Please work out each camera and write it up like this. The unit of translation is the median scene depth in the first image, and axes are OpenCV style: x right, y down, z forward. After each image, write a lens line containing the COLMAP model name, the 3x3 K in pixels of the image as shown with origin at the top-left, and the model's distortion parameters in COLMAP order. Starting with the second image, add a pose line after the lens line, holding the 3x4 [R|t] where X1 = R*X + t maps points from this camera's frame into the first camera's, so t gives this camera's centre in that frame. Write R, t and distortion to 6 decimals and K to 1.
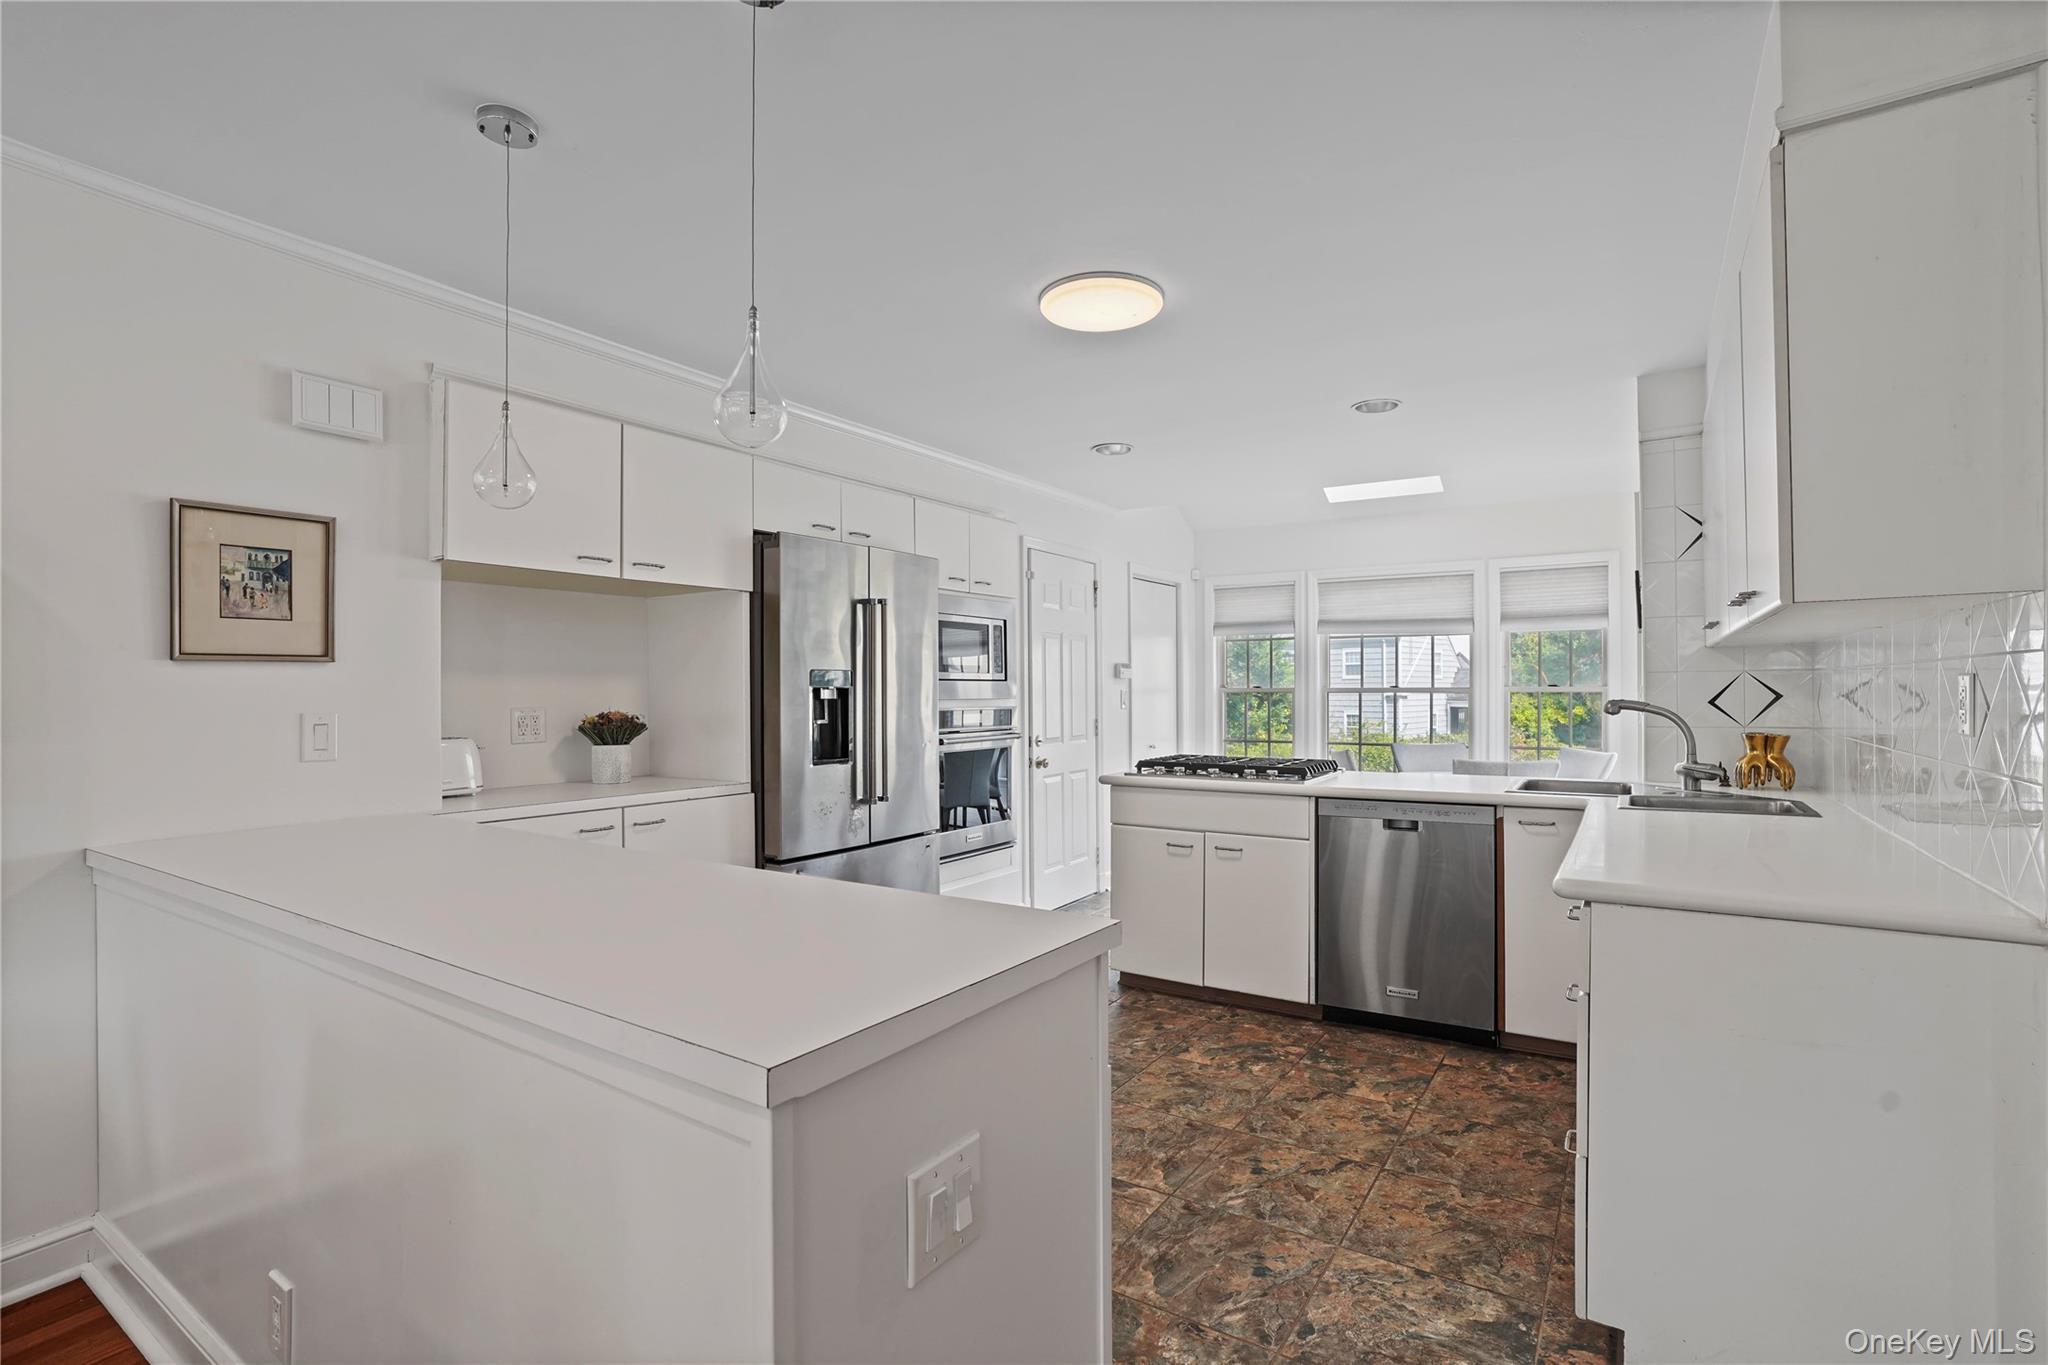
lens RADIAL K [[946.8, 0, 1043.0], [0, 946.8, 675.9], [0, 0, 1]] dist [-0.027045, 0.004795]
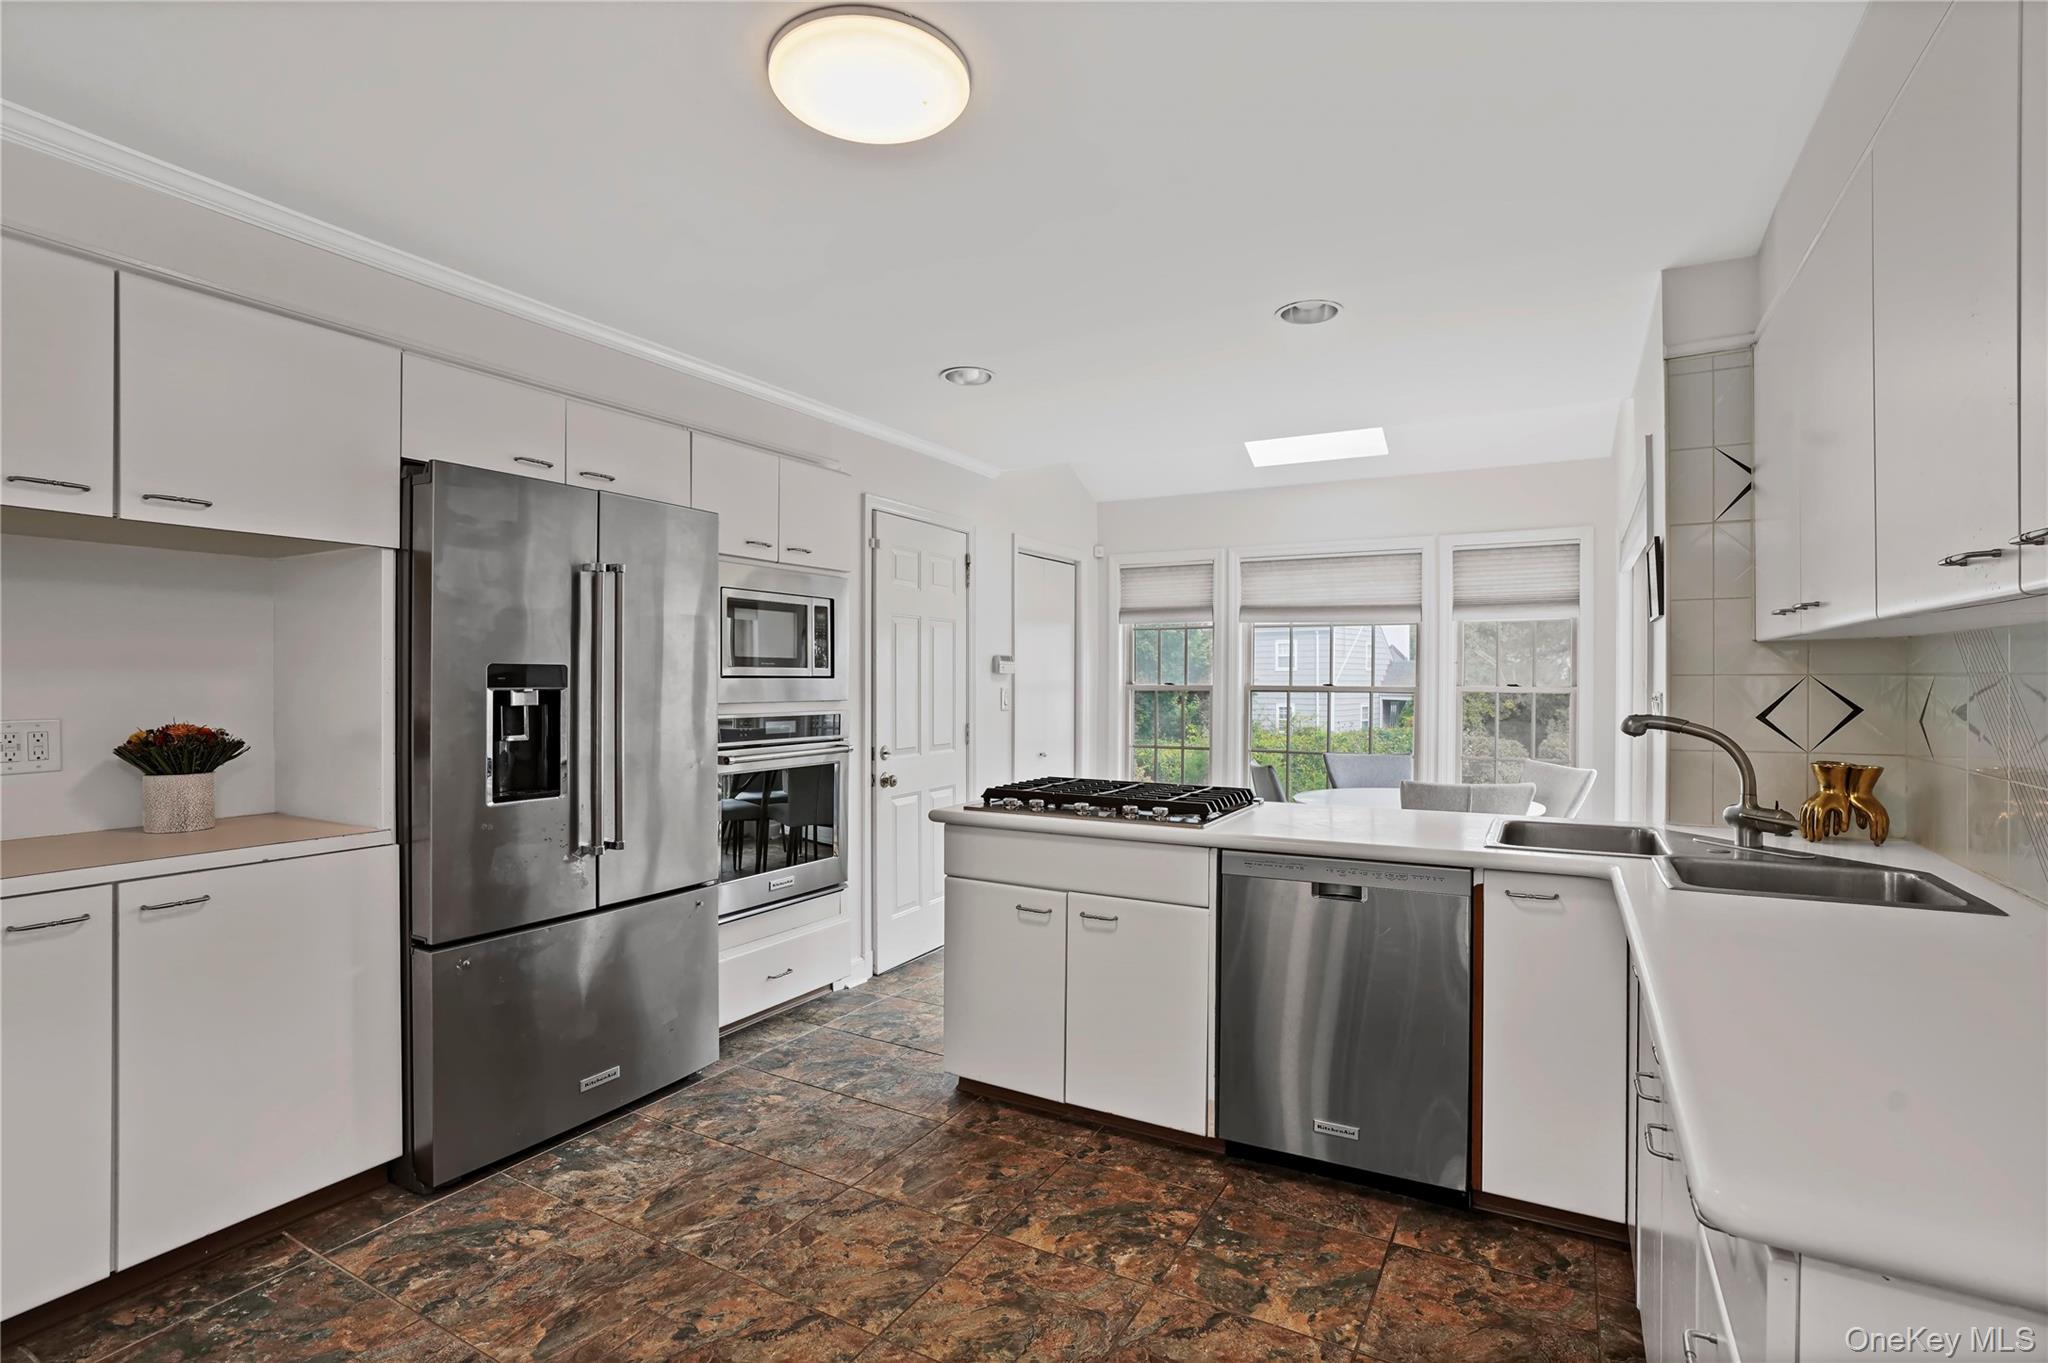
lens RADIAL K [[946.8, 0, 1013.3], [0, 946.8, 675.8], [0, 0, 1]] dist [-0.027045, 0.004795]
pose [[0.999307, 0.006570, 0.036634, 0.107365], [-0.006969, 0.999918, 0.010780, -0.007763], [-0.036561, -0.011028, 0.999271, 0.296741]]
